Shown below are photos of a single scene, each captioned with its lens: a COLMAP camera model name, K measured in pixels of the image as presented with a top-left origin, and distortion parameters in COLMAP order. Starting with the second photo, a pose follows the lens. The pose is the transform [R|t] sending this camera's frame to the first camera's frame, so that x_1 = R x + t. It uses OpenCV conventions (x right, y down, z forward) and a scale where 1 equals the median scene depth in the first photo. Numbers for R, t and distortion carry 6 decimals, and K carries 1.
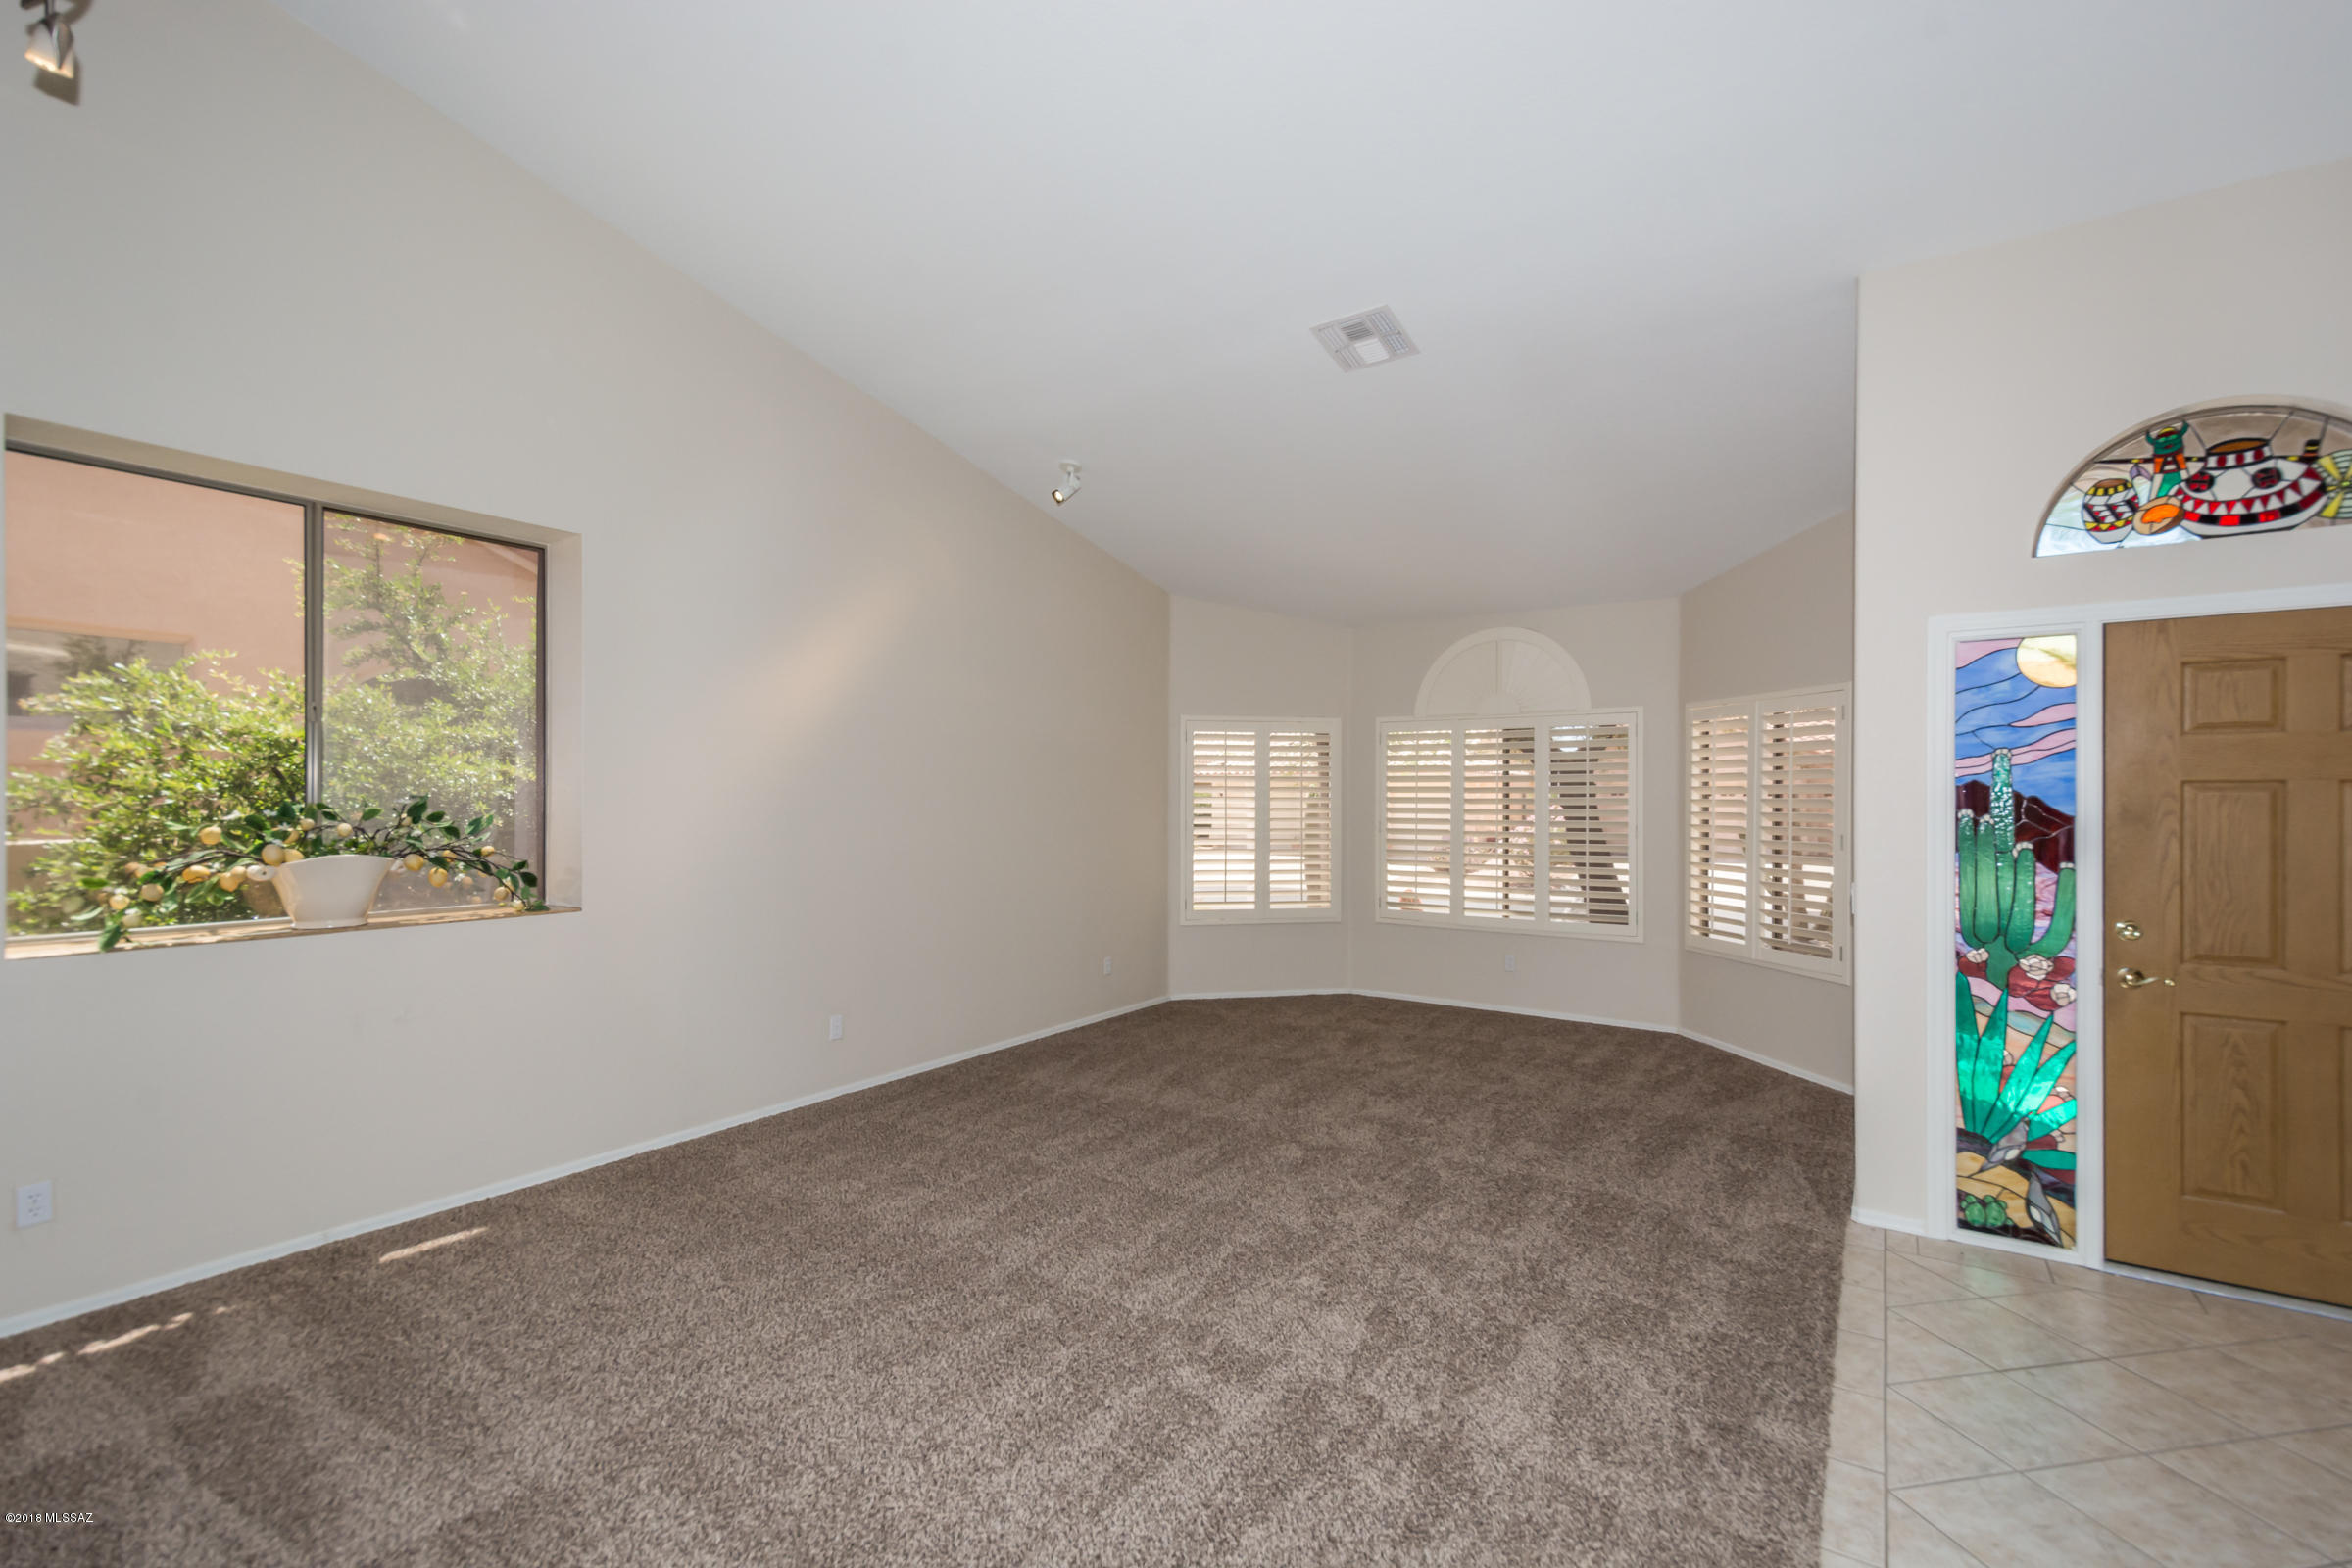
lens RADIAL K [[1035.3, 0, 1176.9], [0, 1035.3, 795.6], [0, 0, 1]] dist [0.002624, -0.002149]
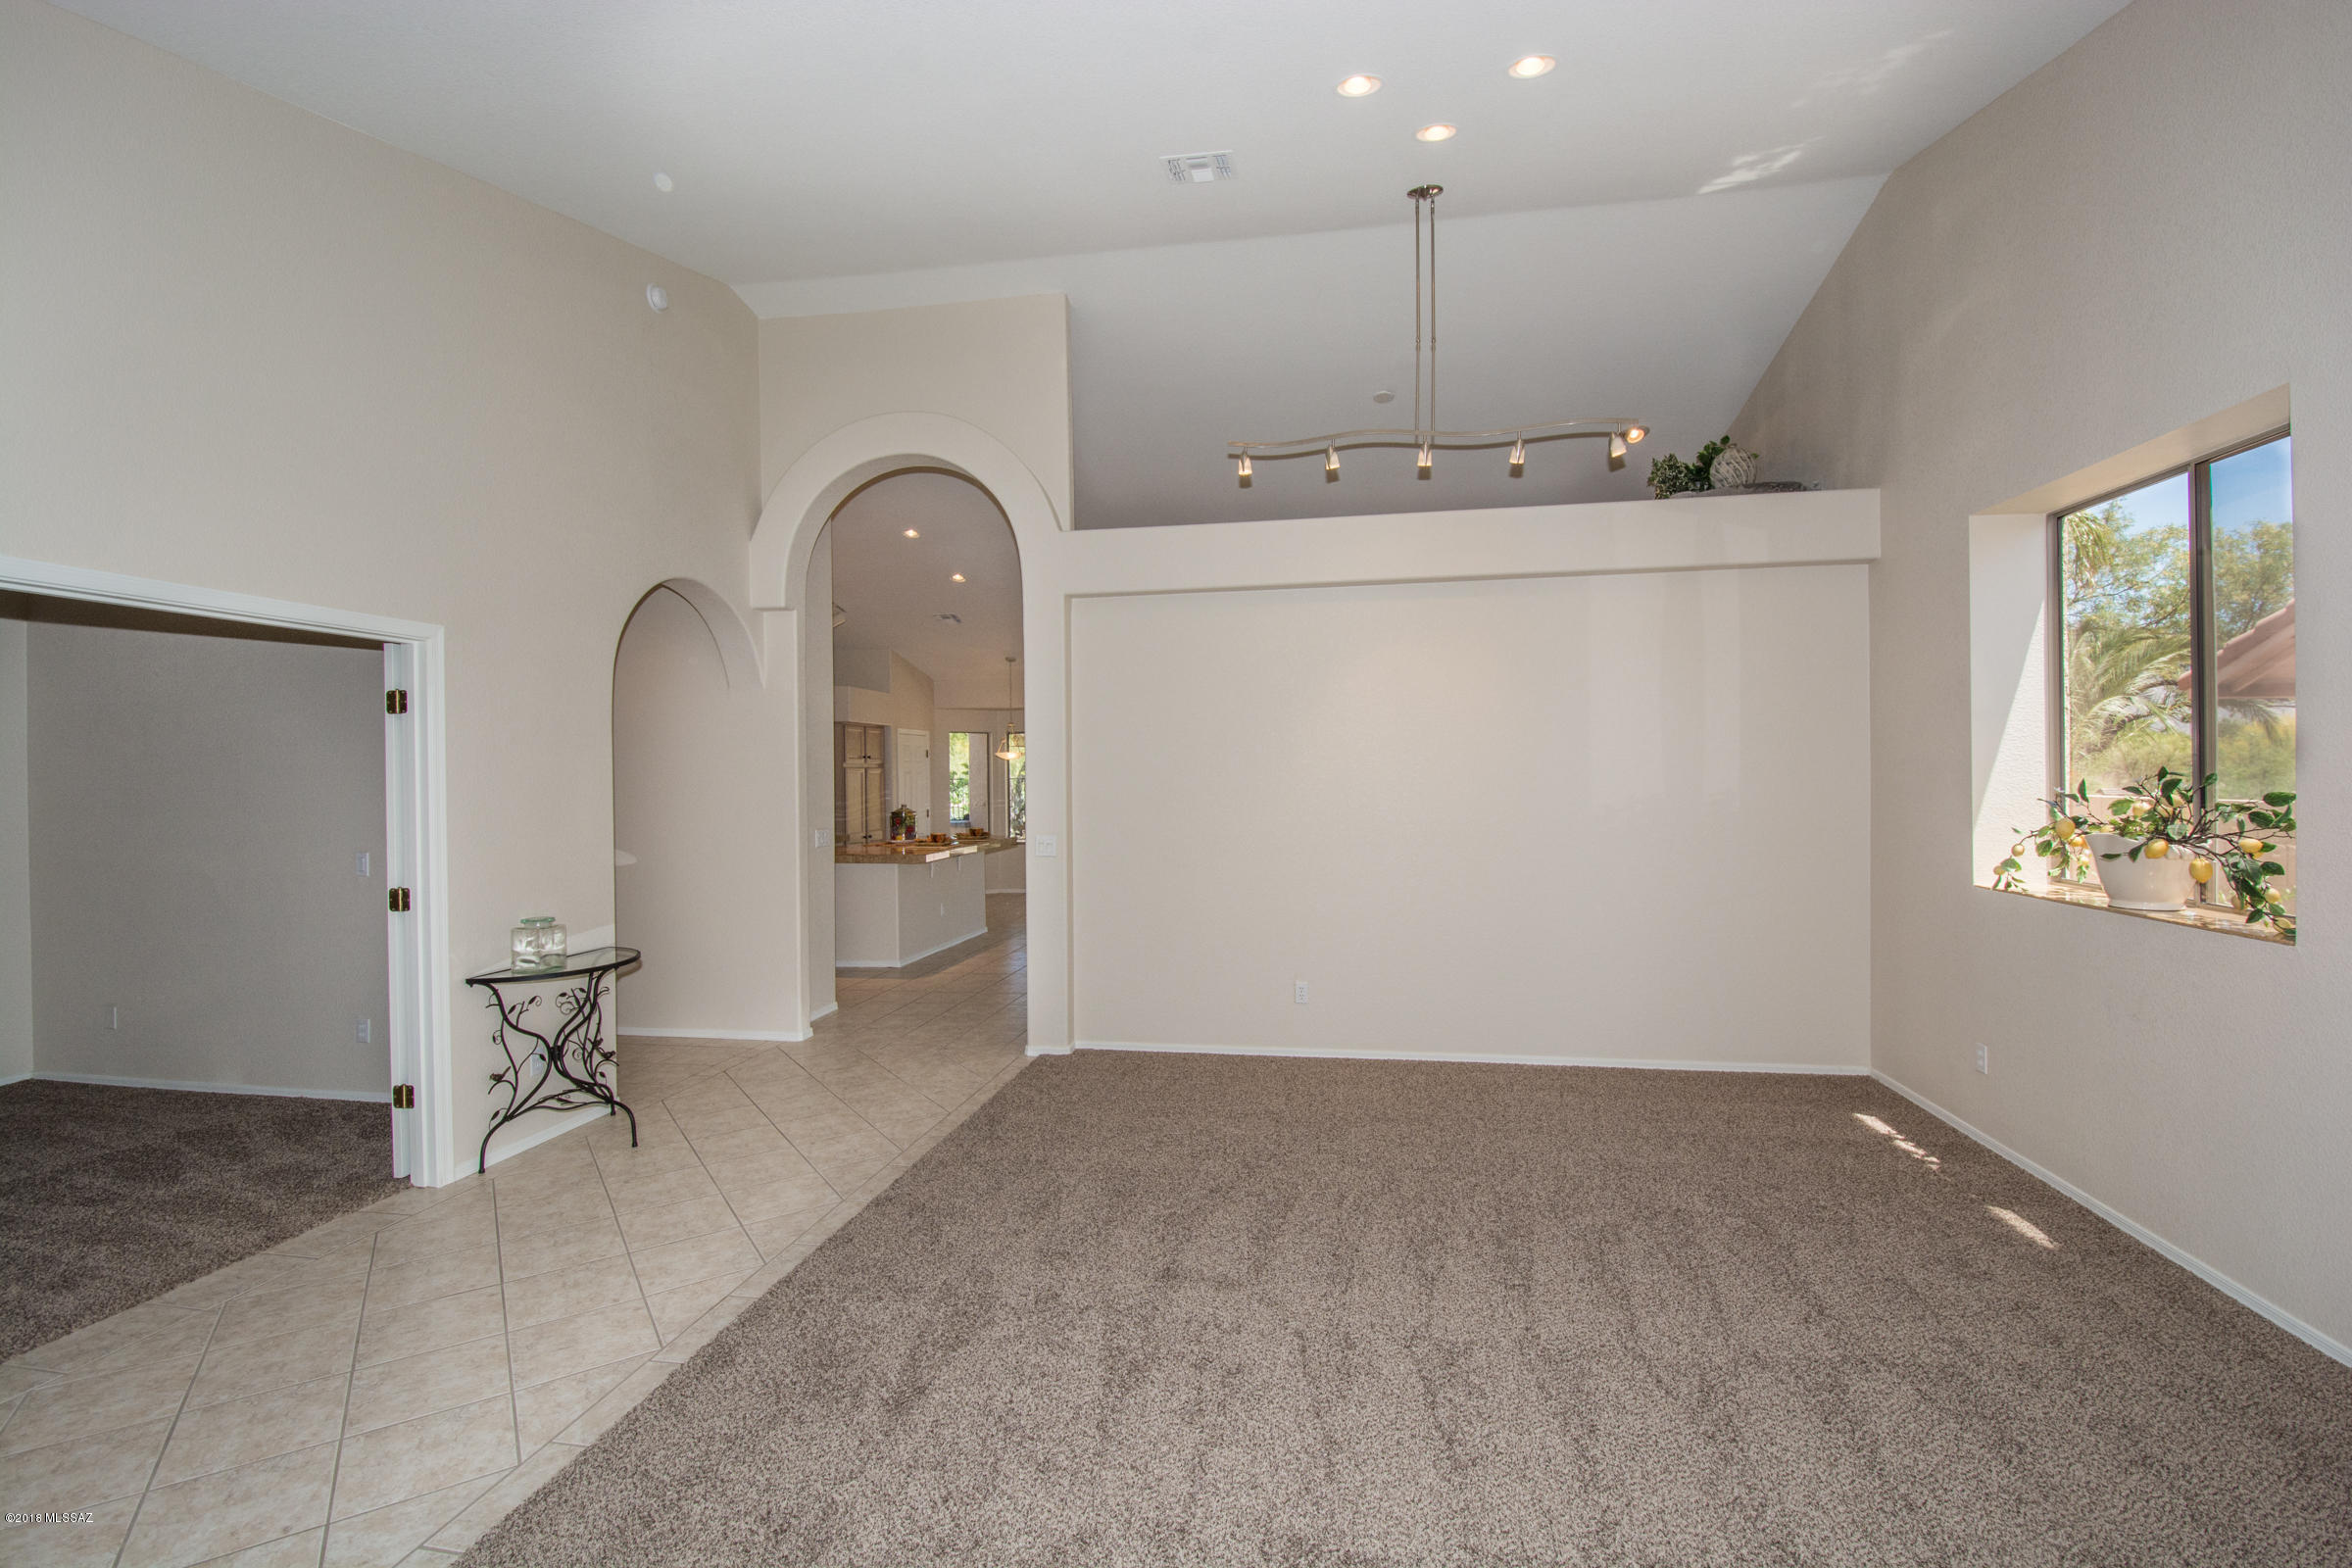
lens RADIAL K [[1035.3, 0, 1174.4], [0, 1035.3, 781.1], [0, 0, 1]] dist [0.002624, -0.002149]
pose [[-0.913246, 0.008832, -0.407312, 0.560239], [0.008448, 0.999961, 0.002742, 0.000374], [0.407321, -0.000937, -0.913285, 2.114716]]
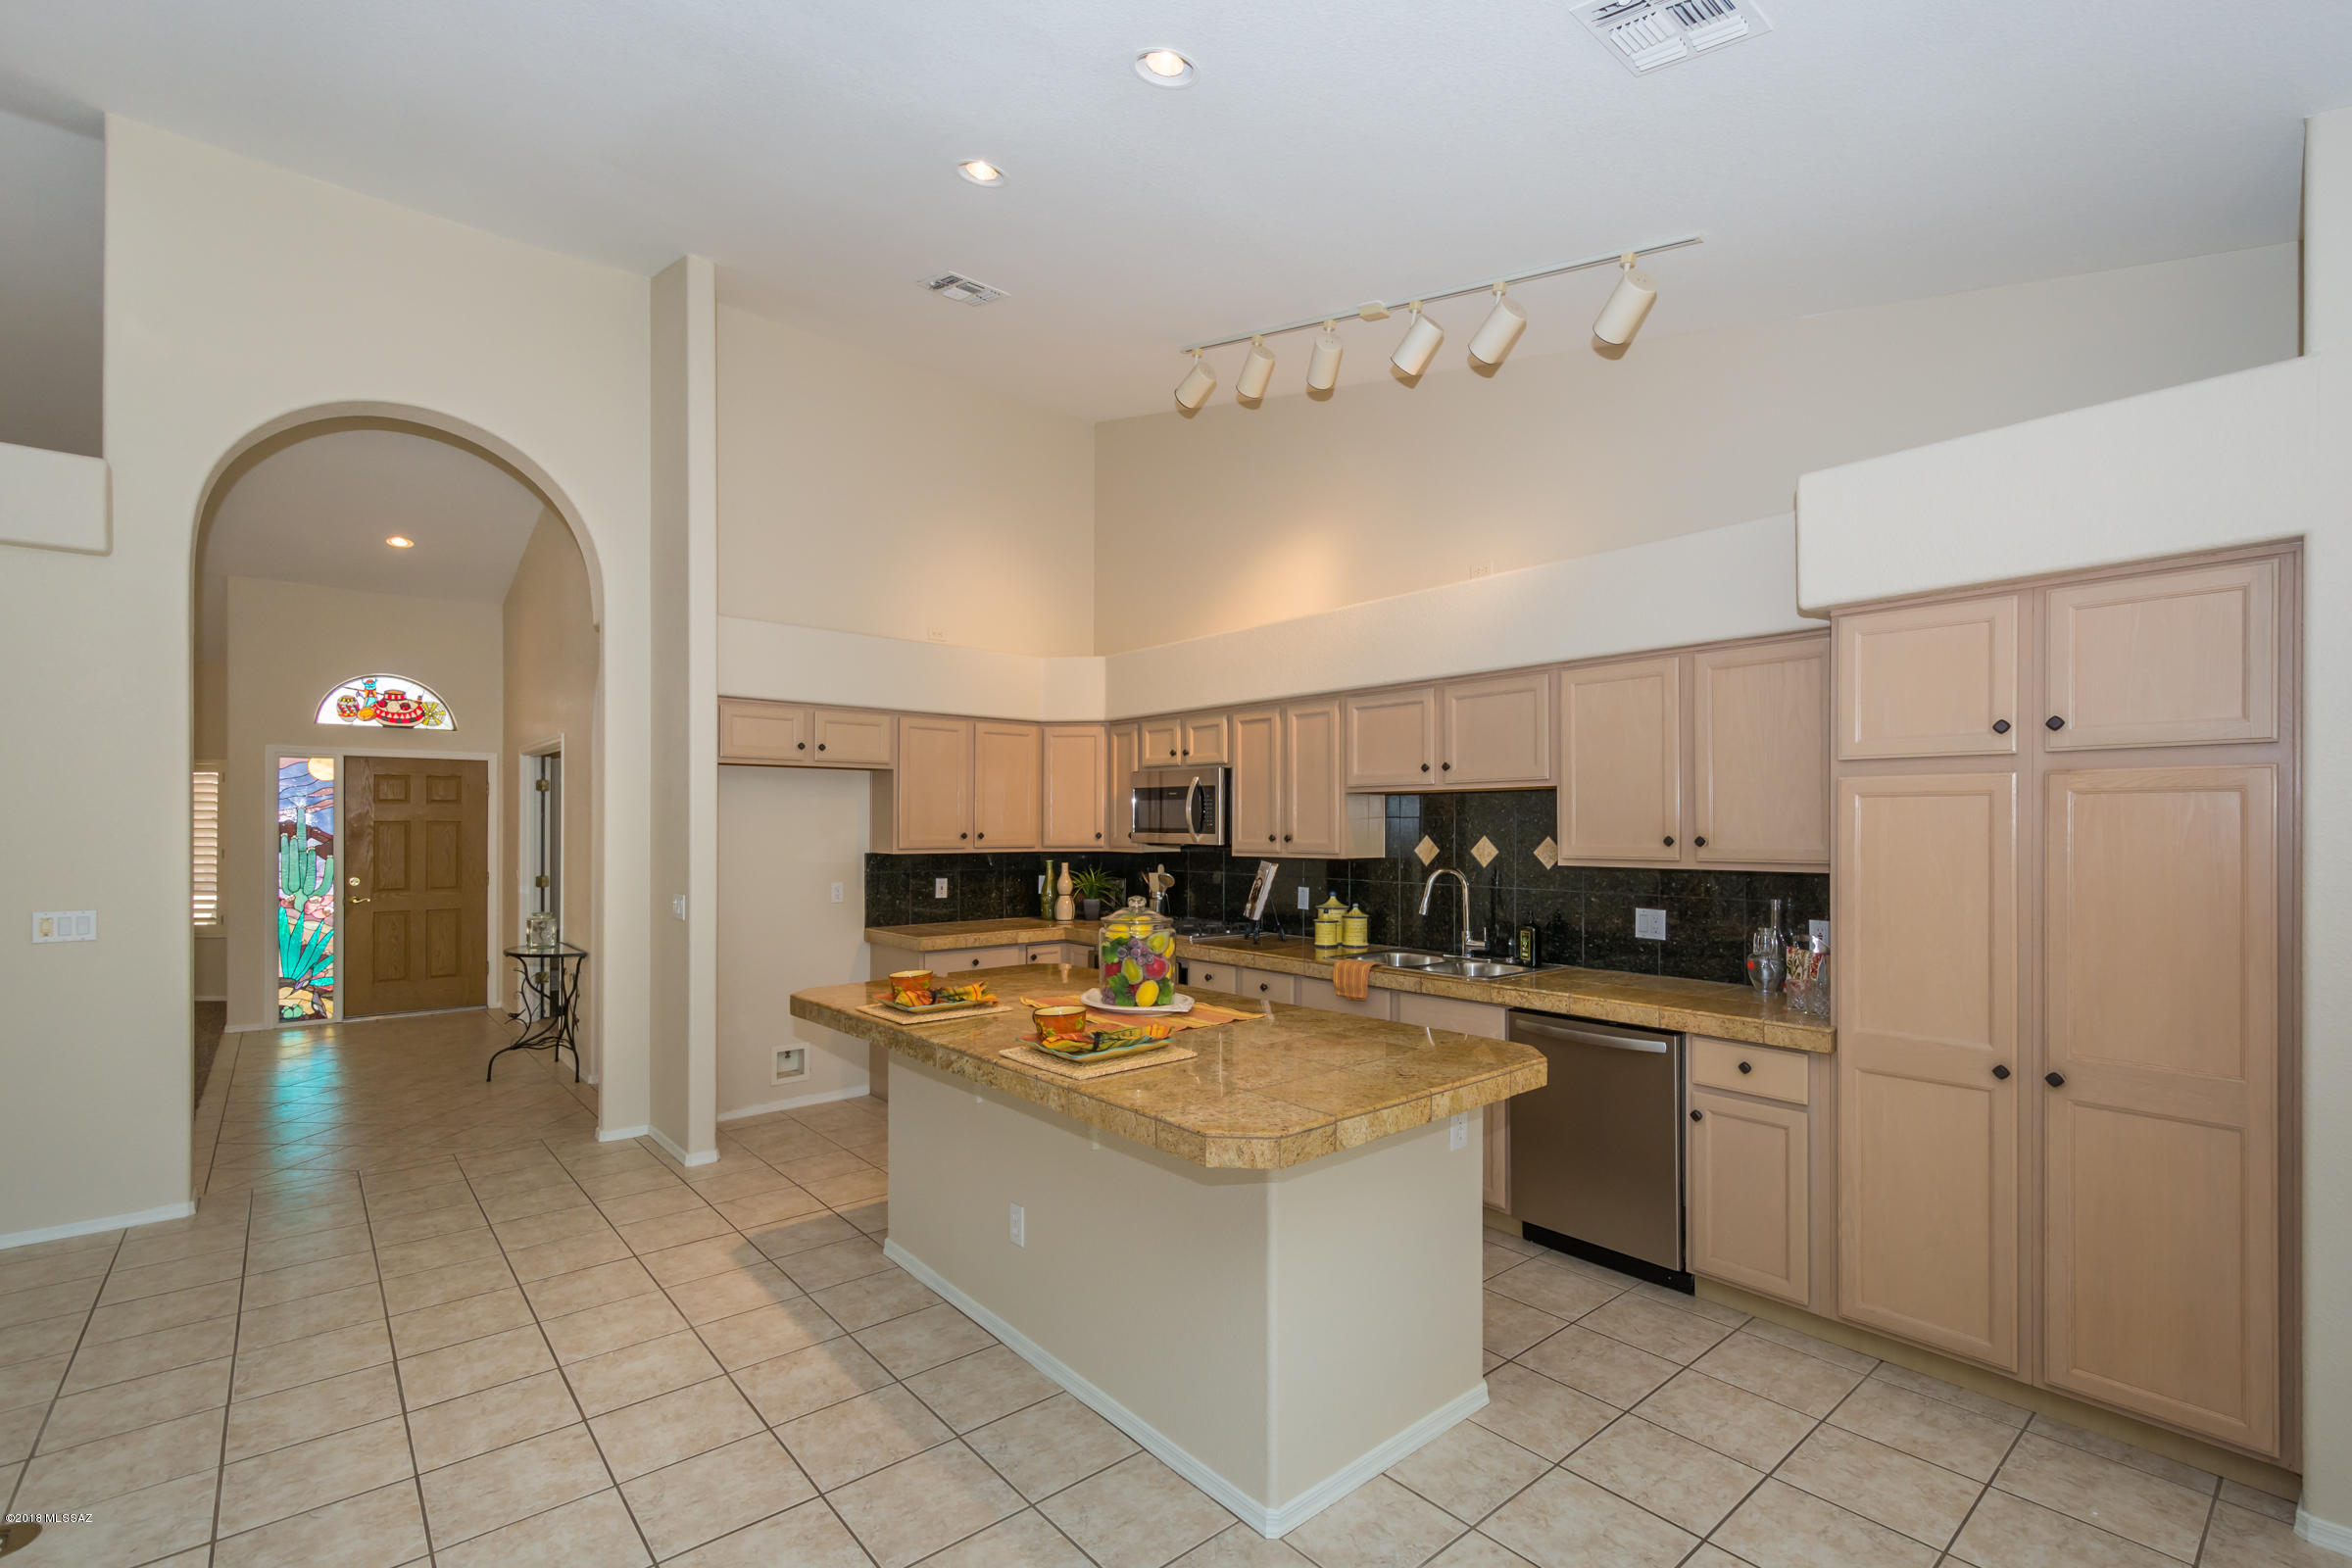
lens RADIAL K [[1035.3, 0, 1197.8], [0, 1035.3, 826.7], [0, 0, 1]] dist [0.002624, -0.002149]
pose [[0.245144, 0.001856, 0.969485, -0.943562], [-0.002080, 0.999997, -0.001389, -0.000006], [-0.969484, -0.001676, 0.245147, -1.495515]]
